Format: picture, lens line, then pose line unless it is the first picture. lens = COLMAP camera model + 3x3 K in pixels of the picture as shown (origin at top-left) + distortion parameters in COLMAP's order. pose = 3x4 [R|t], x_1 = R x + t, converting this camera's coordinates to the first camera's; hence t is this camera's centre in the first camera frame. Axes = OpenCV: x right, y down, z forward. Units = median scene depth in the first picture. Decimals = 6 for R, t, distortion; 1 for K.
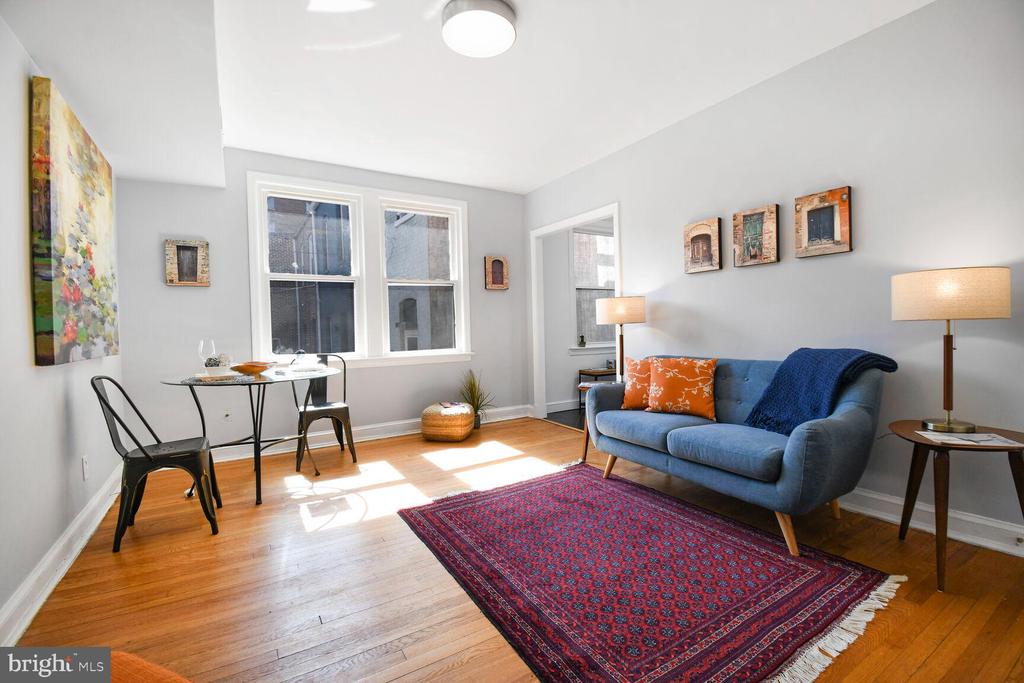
lens RADIAL K [[448.7, 0, 512.0], [0, 448.7, 341.5], [0, 0, 1]] dist [0.019019, -0.020564]
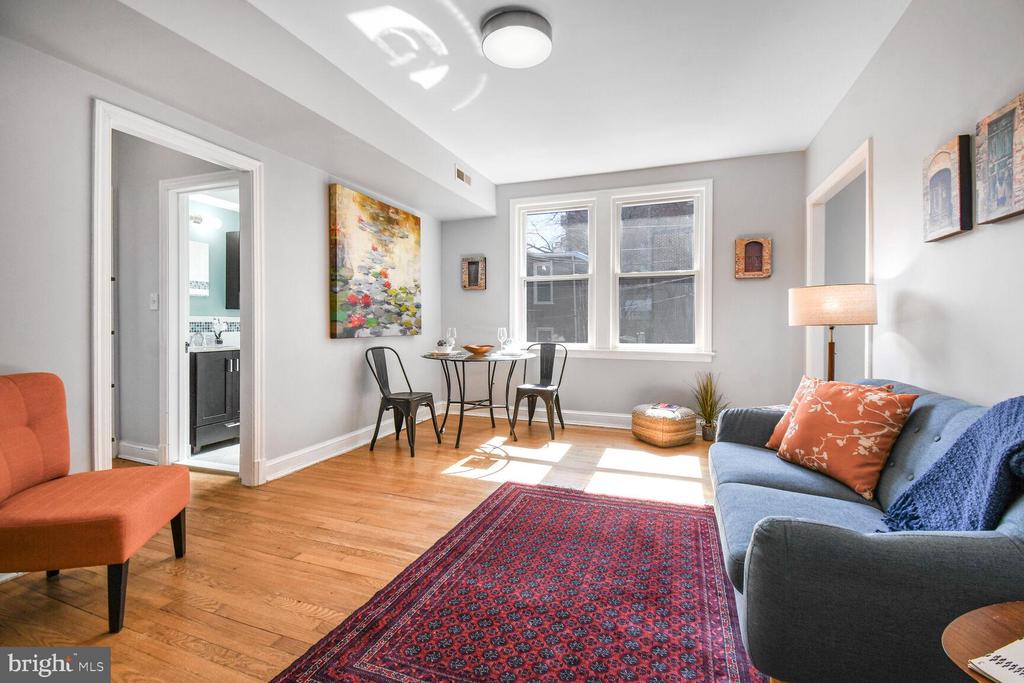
lens RADIAL K [[453.6, 0, 525.0], [0, 453.6, 333.0], [0, 0, 1]] dist [0.029792, -0.022003]
pose [[0.623741, 0.045294, -0.780317, 0.611093], [-0.042758, 0.998802, 0.023797, -0.031330], [0.780460, 0.018522, 0.624931, 0.275622]]
